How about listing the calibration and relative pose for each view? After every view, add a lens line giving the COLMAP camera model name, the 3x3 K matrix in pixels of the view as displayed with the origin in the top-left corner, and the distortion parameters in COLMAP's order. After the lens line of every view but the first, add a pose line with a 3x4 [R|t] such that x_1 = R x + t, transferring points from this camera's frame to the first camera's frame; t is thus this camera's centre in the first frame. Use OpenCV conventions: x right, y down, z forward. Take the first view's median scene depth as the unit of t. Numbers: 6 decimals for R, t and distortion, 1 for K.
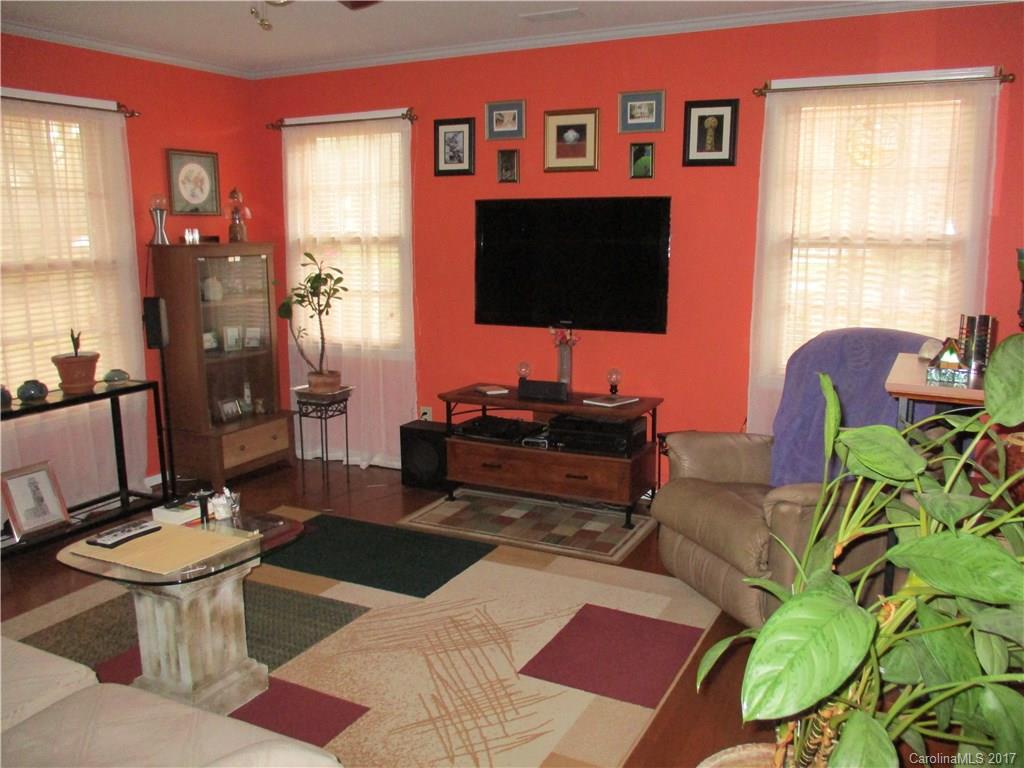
lens RADIAL K [[881.9, 0, 512.3], [0, 881.9, 383.1], [0, 0, 1]] dist [-0.011747, -0.012640]
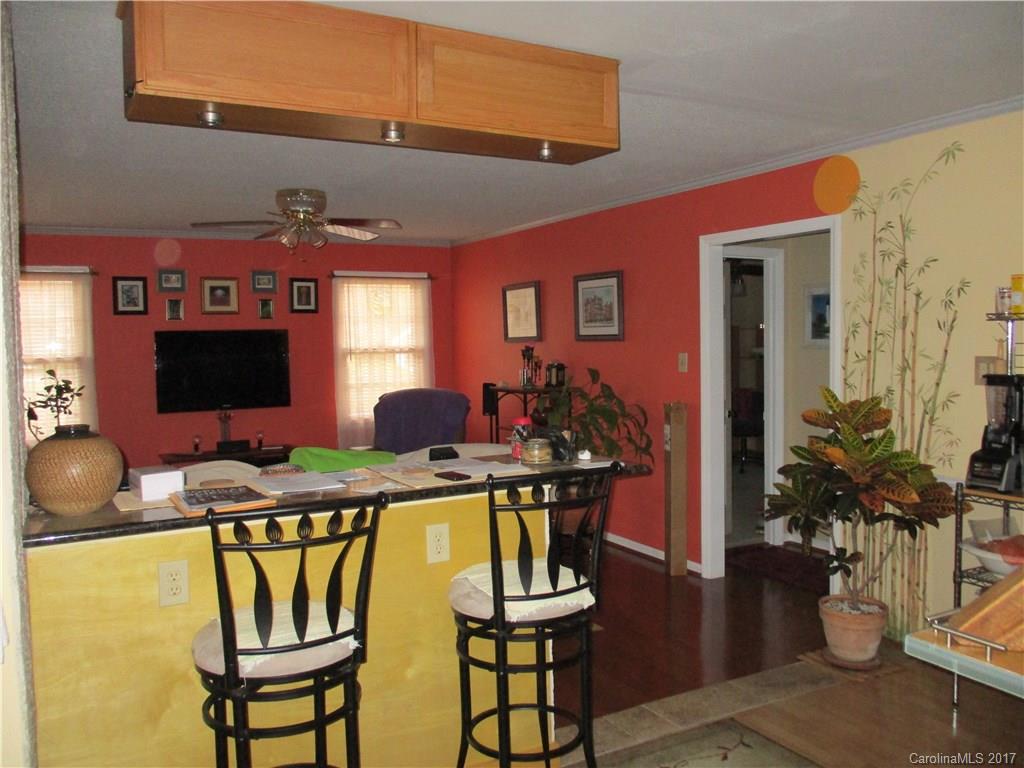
lens RADIAL K [[881.9, 0, 512.2], [0, 881.9, 386.8], [0, 0, 1]] dist [-0.011747, -0.012640]
pose [[0.580940, -0.047666, 0.812550, -0.969064], [0.163502, 0.984770, -0.059128, 0.079393], [-0.797356, 0.167203, 0.579885, -0.362238]]
